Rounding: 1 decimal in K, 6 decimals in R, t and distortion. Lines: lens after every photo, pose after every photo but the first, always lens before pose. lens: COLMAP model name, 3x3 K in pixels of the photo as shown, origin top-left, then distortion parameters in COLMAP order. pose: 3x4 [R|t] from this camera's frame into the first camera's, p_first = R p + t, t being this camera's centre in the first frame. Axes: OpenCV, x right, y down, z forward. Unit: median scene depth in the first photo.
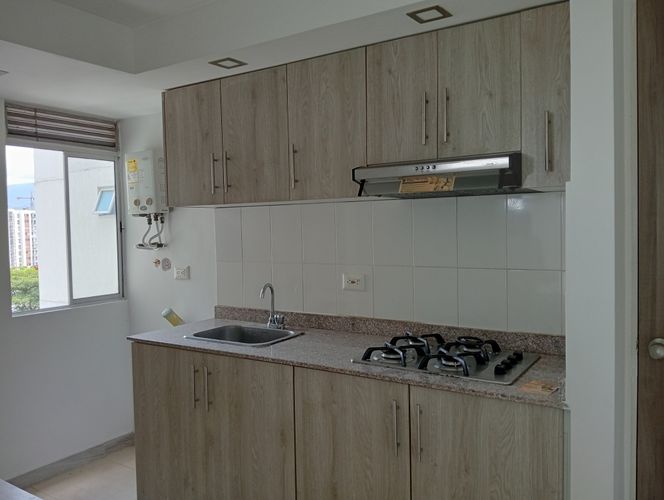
lens RADIAL K [[532.5, 0, 335.8], [0, 532.5, 250.3], [0, 0, 1]] dist [0.068318, -0.137927]
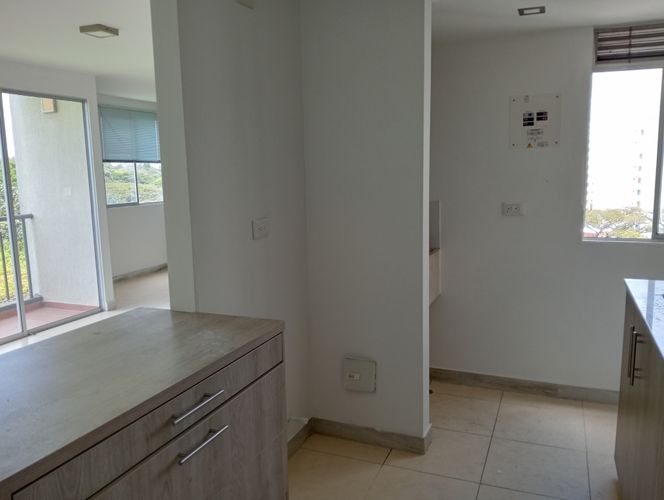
lens RADIAL K [[532.5, 0, 329.4], [0, 532.5, 247.5], [0, 0, 1]] dist [0.068318, -0.137927]
pose [[0.180674, 0.160504, -0.970358, 0.417683], [-0.027542, 0.987034, 0.158134, -0.019425], [0.983157, -0.001845, 0.182752, 0.394249]]
